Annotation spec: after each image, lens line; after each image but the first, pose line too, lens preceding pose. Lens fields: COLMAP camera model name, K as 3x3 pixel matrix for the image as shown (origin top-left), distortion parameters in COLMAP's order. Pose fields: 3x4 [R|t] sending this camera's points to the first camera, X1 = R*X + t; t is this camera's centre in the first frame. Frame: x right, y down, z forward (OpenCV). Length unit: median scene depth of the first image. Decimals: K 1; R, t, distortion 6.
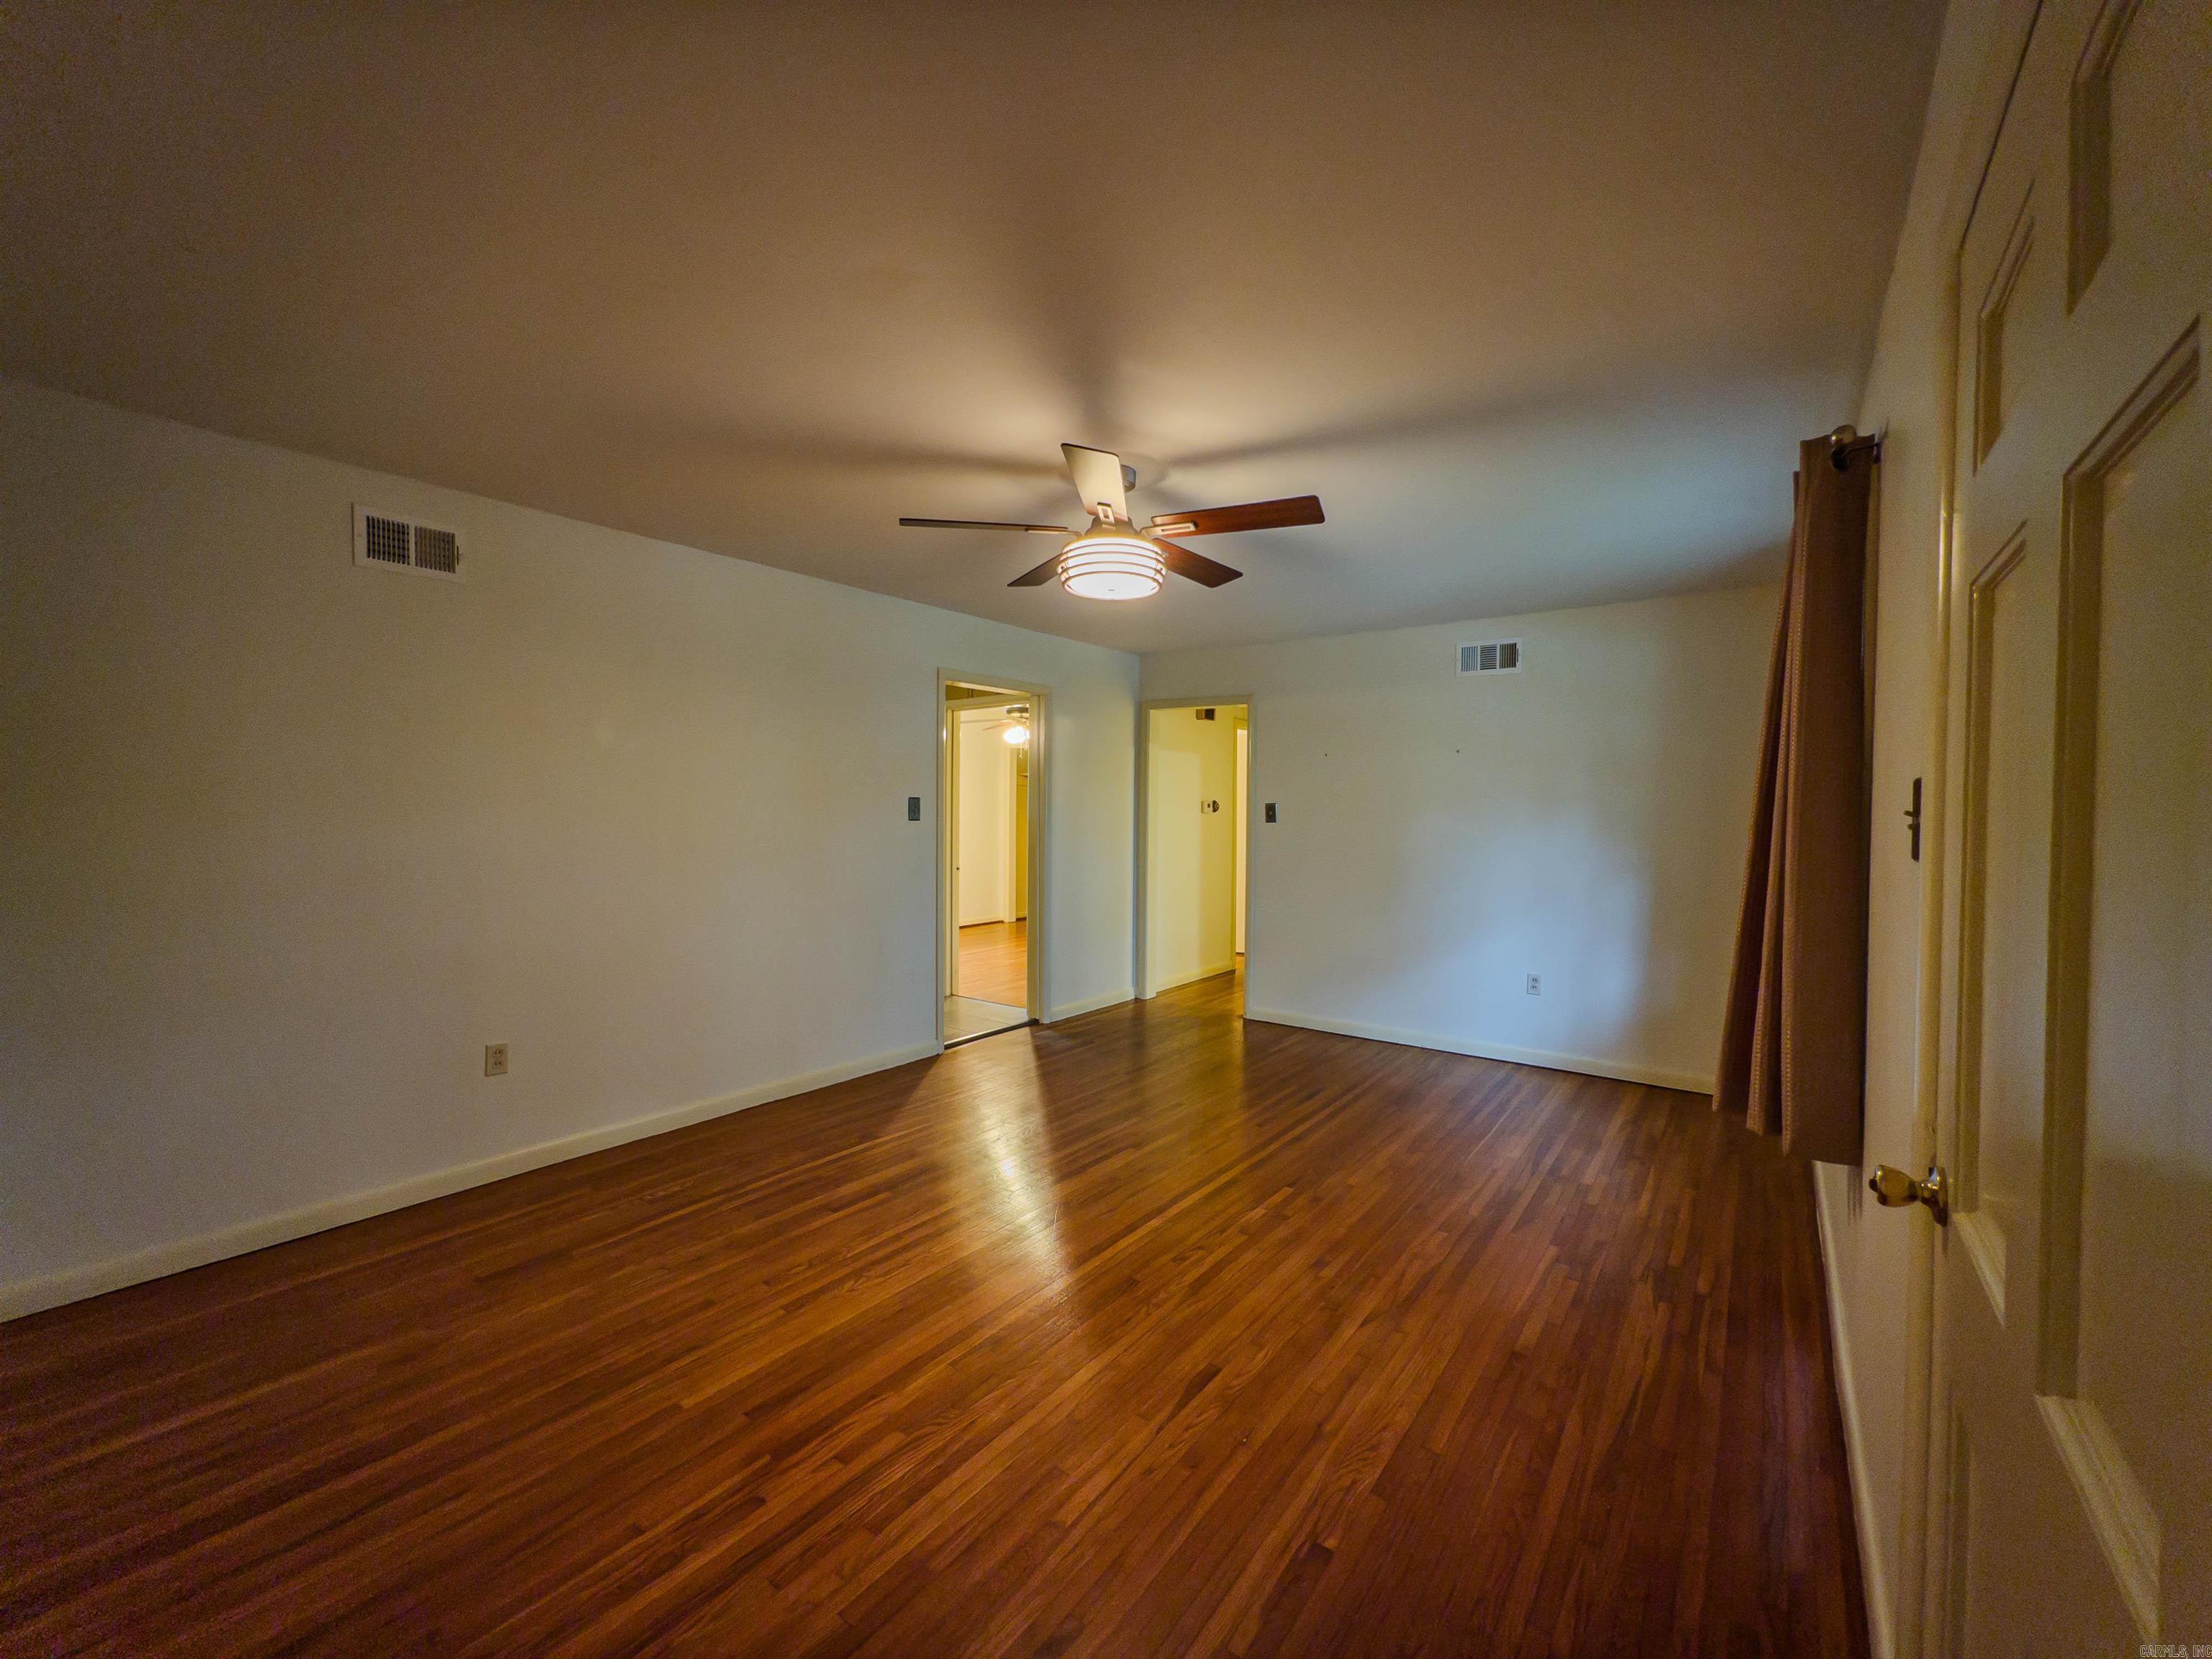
lens RADIAL K [[879.1, 0, 1111.9], [0, 879.1, 823.5], [0, 0, 1]] dist [-0.027667, 0.000296]
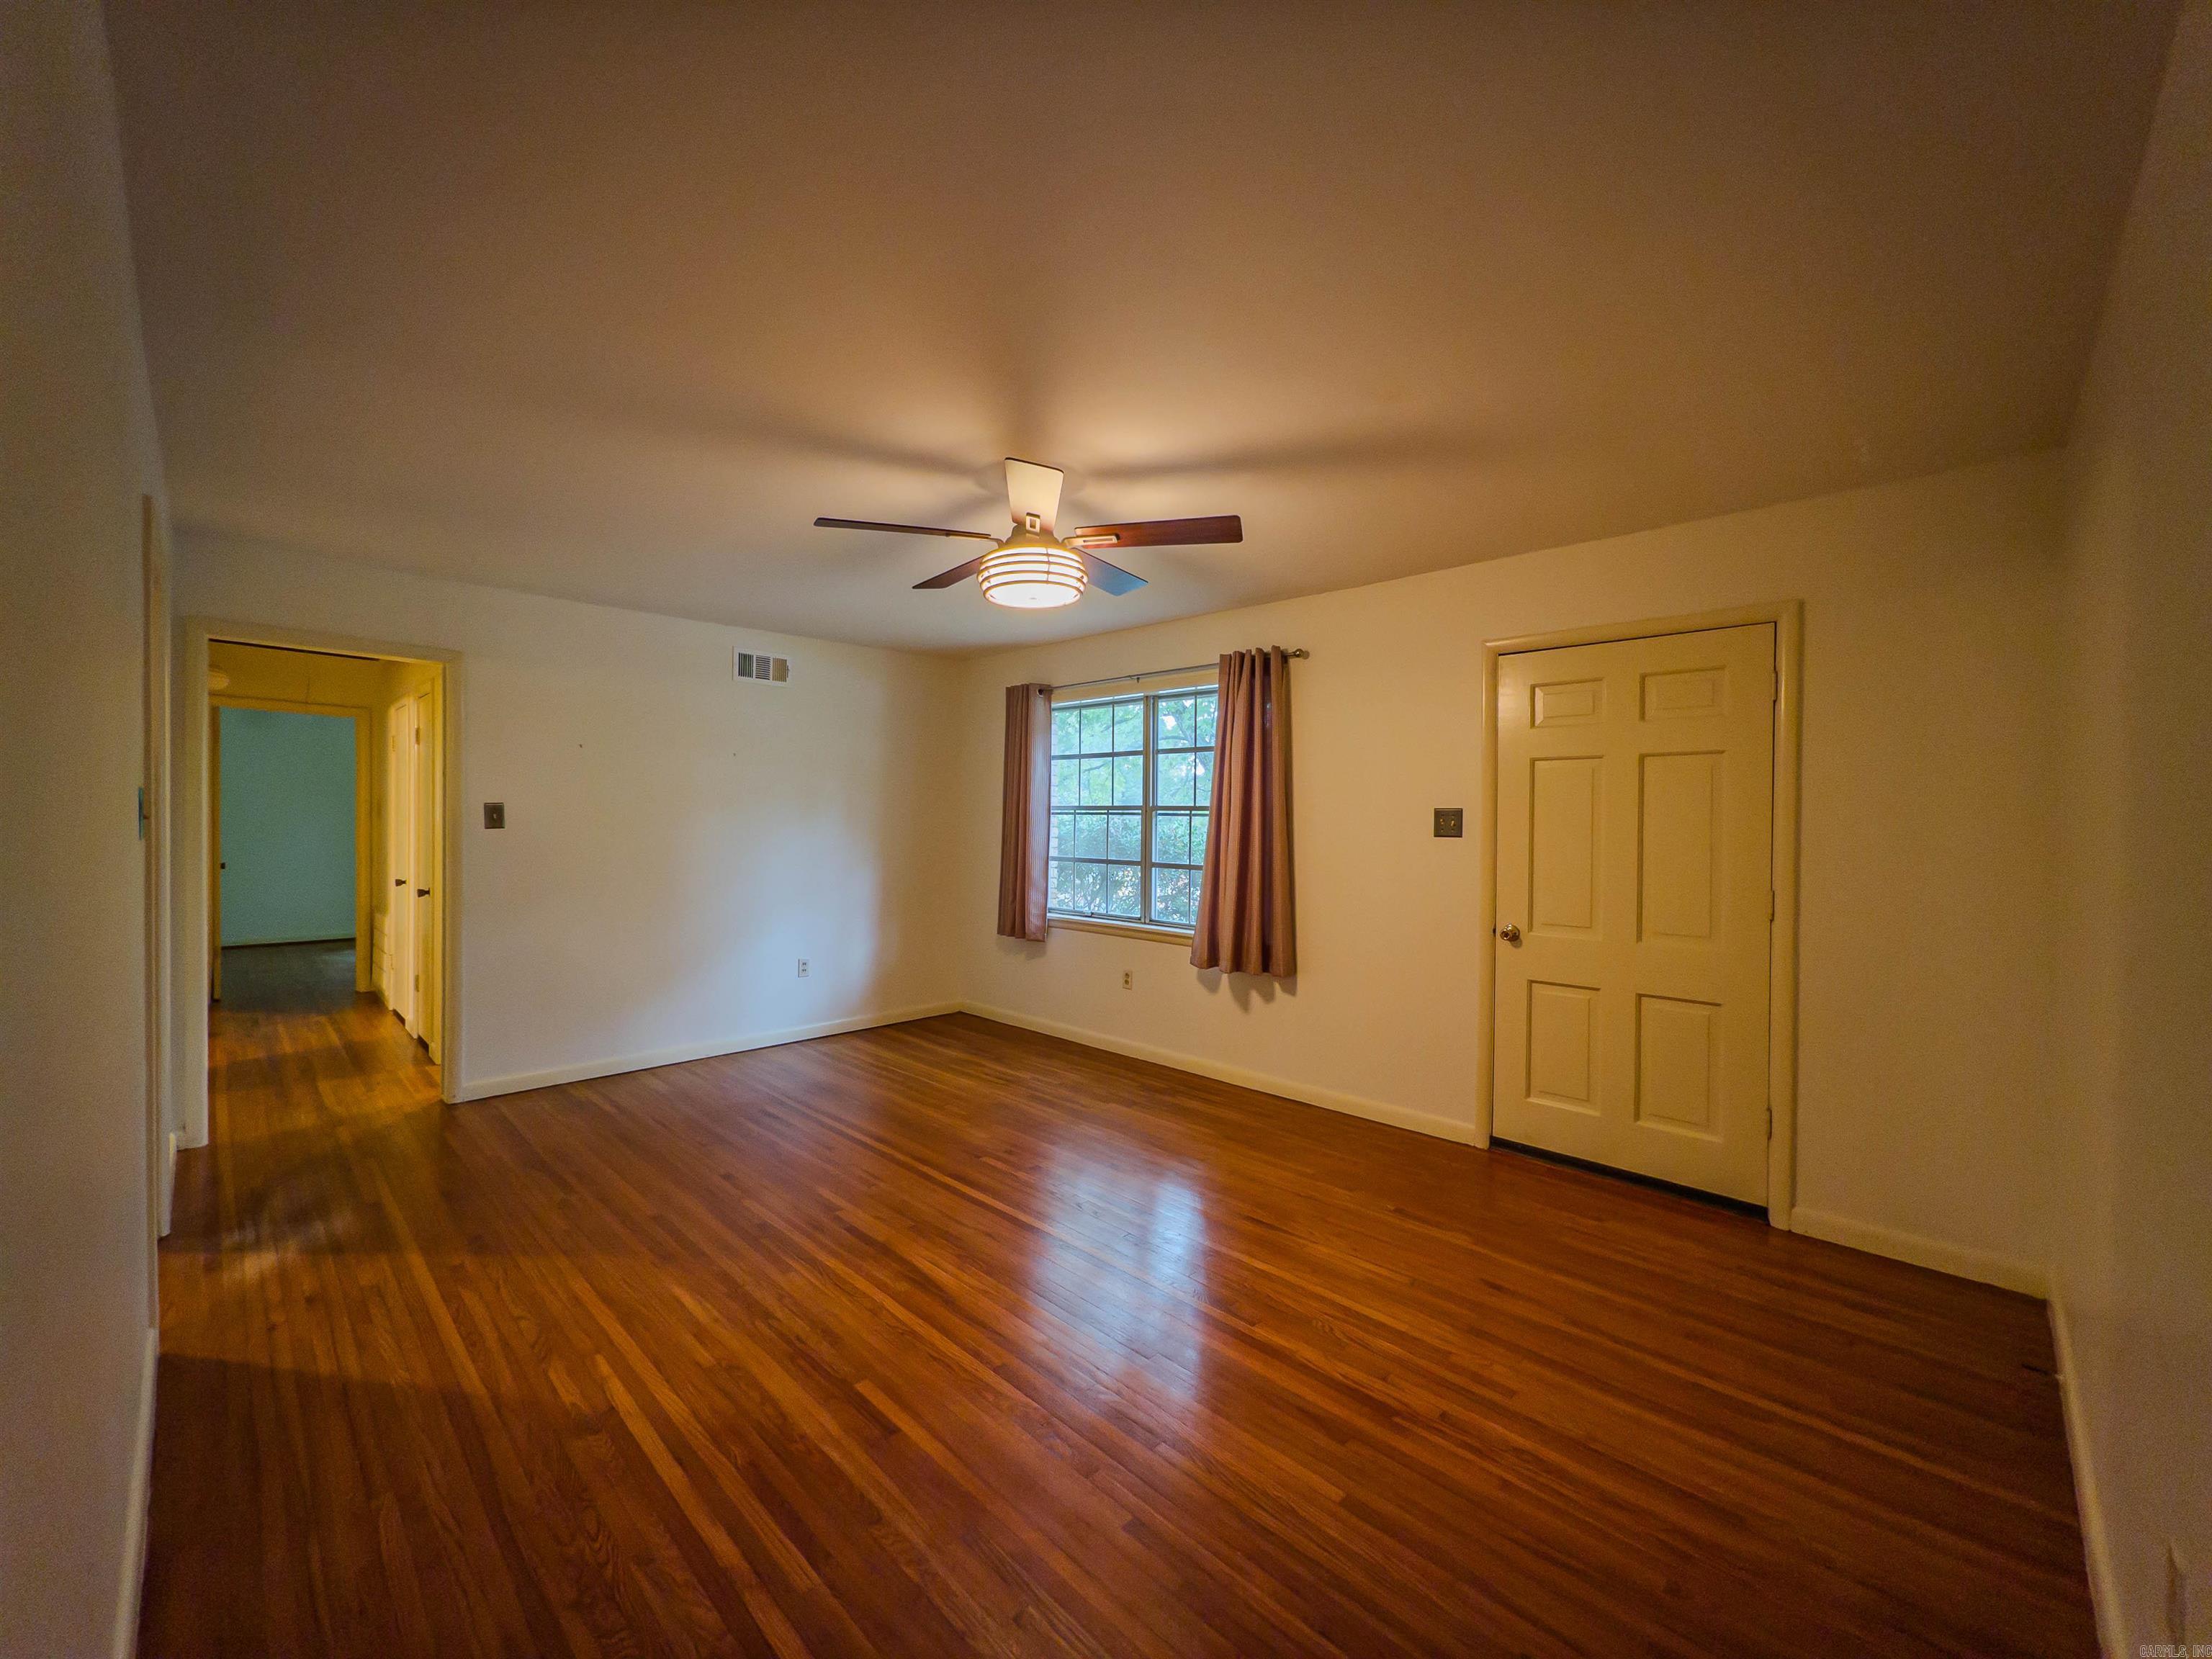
lens RADIAL K [[879.1, 0, 1111.9], [0, 879.1, 823.5], [0, 0, 1]] dist [-0.027667, 0.000296]
pose [[0.123867, -0.016184, 0.992167, -0.931701], [0.008583, 0.999847, 0.015238, -0.024200], [-0.992262, 0.006629, 0.123987, 0.745350]]
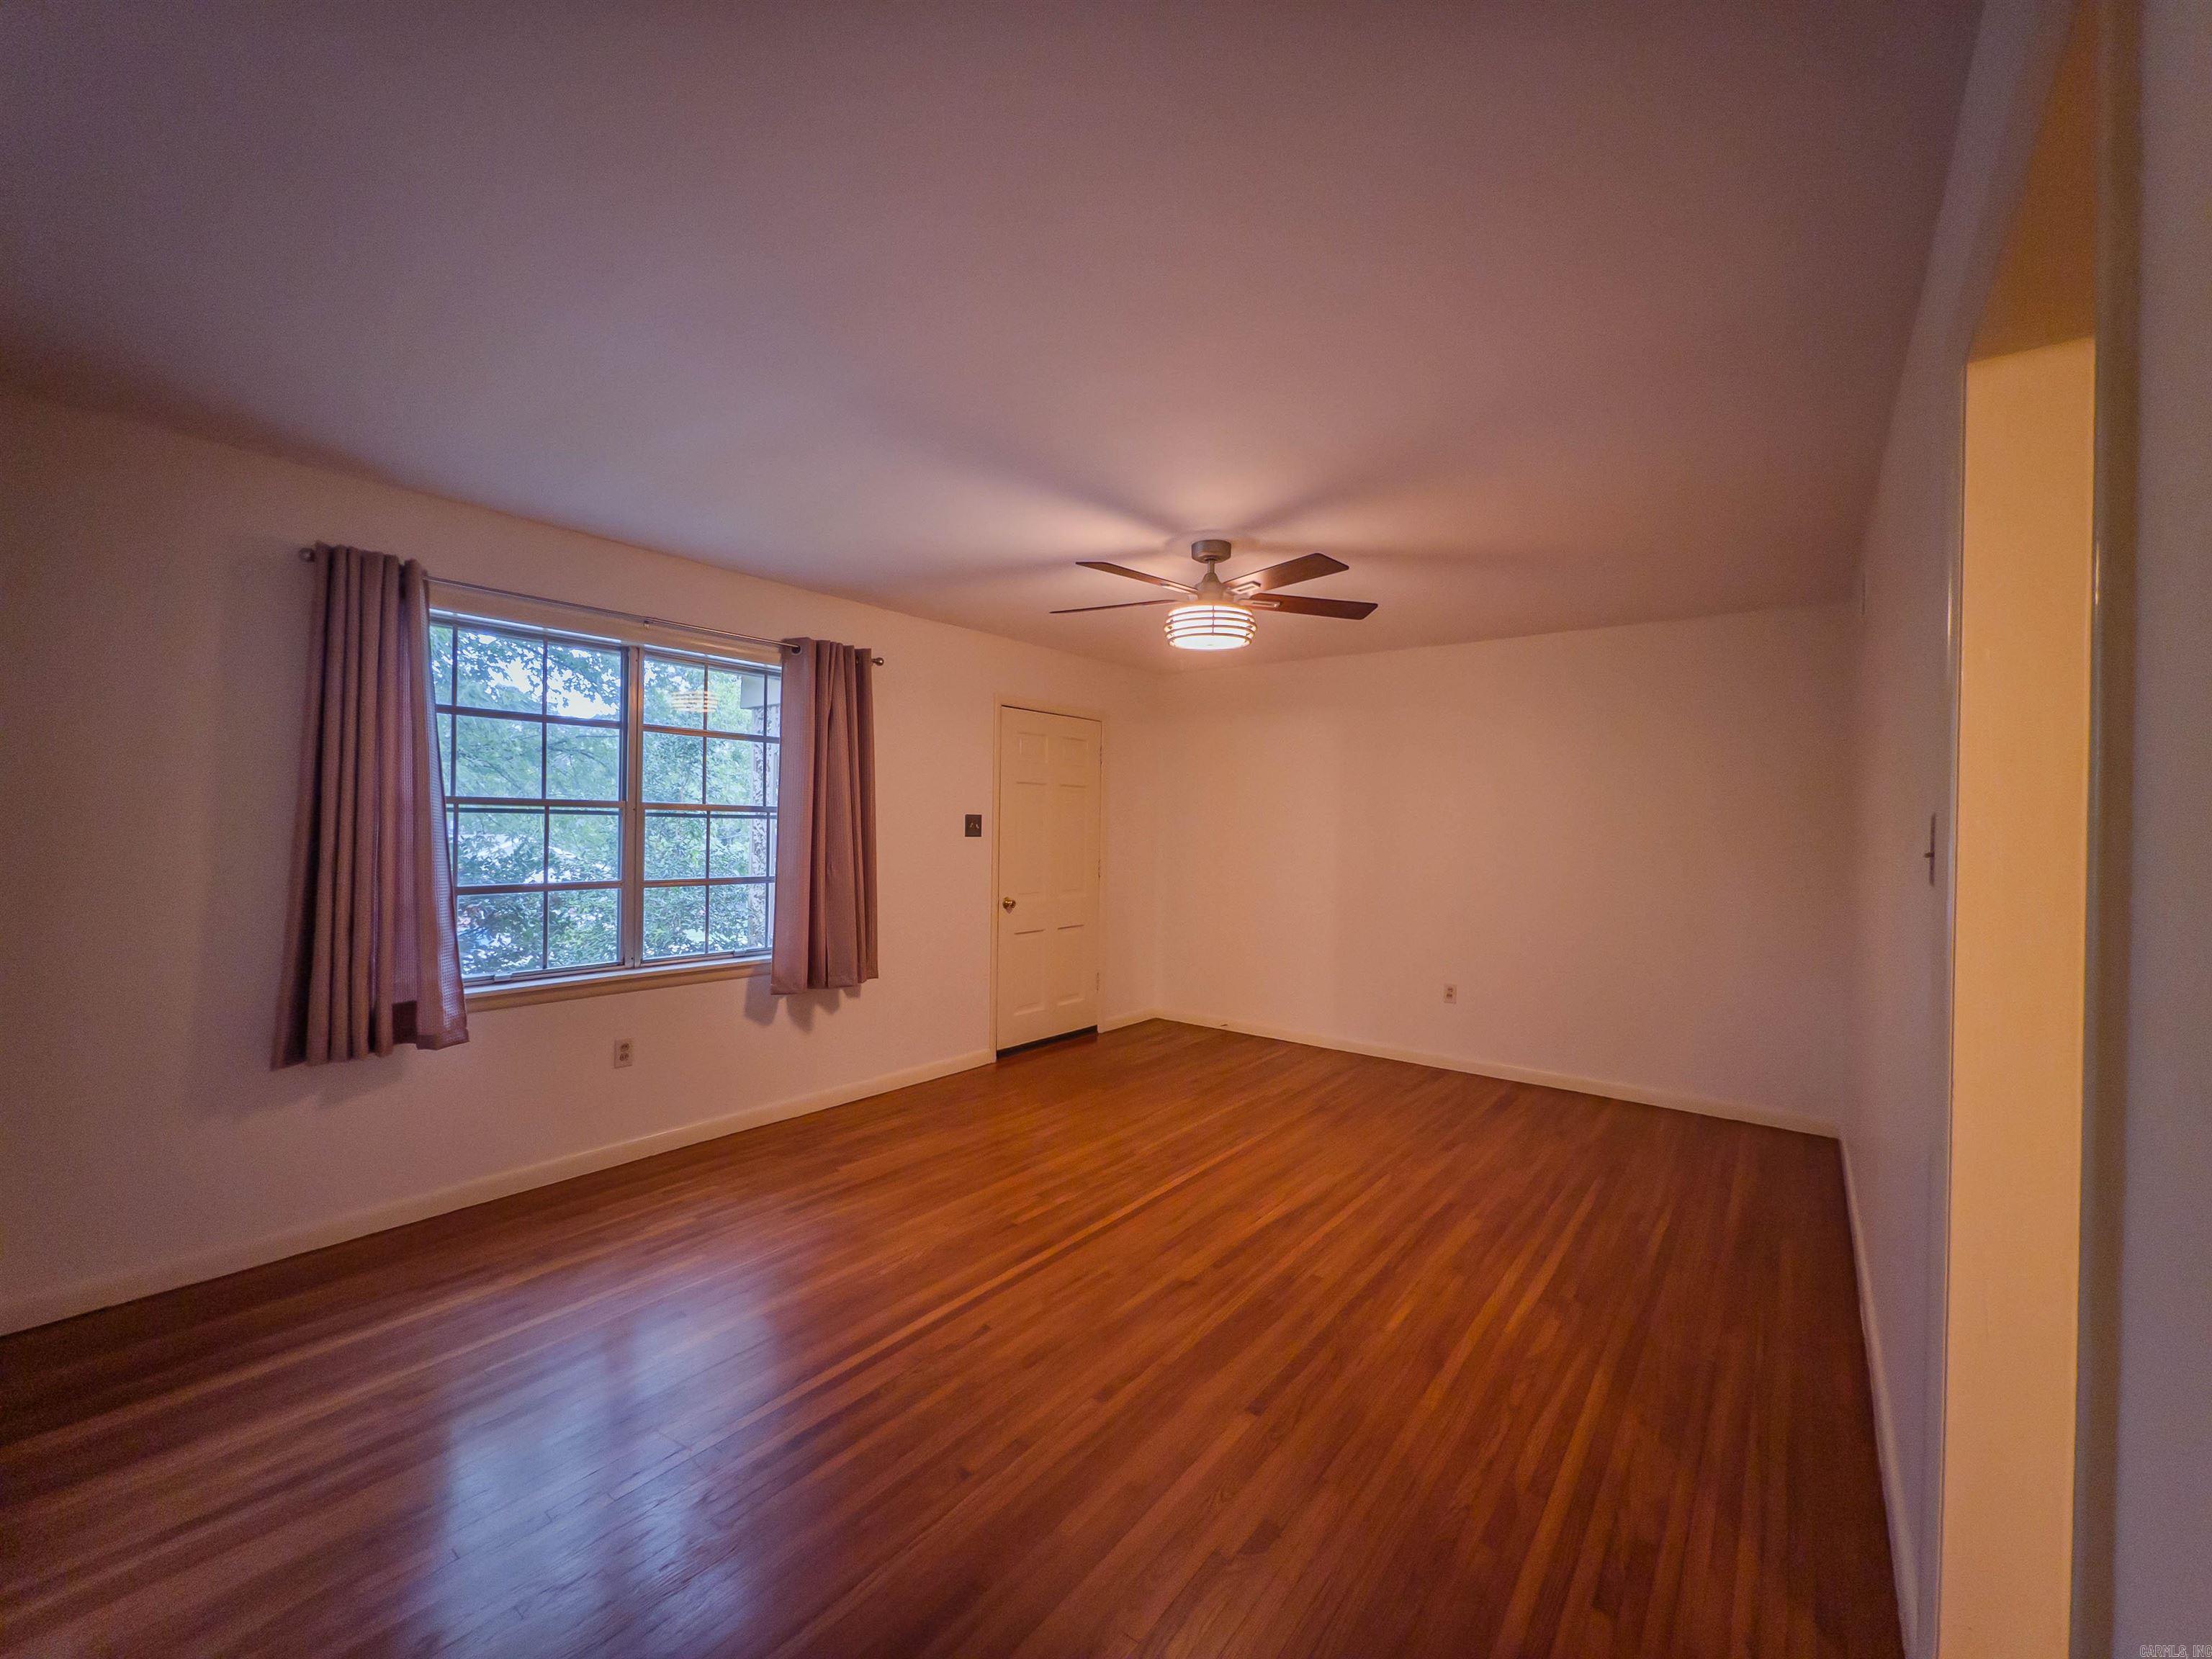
lens RADIAL K [[879.1, 0, 1111.9], [0, 879.1, 823.5], [0, 0, 1]] dist [-0.027667, 0.000296]
pose [[-0.999279, -0.029506, 0.023901, 0.094091], [-0.029036, 0.999382, 0.019802, -0.045262], [-0.024471, 0.019094, -0.999518, 2.079960]]
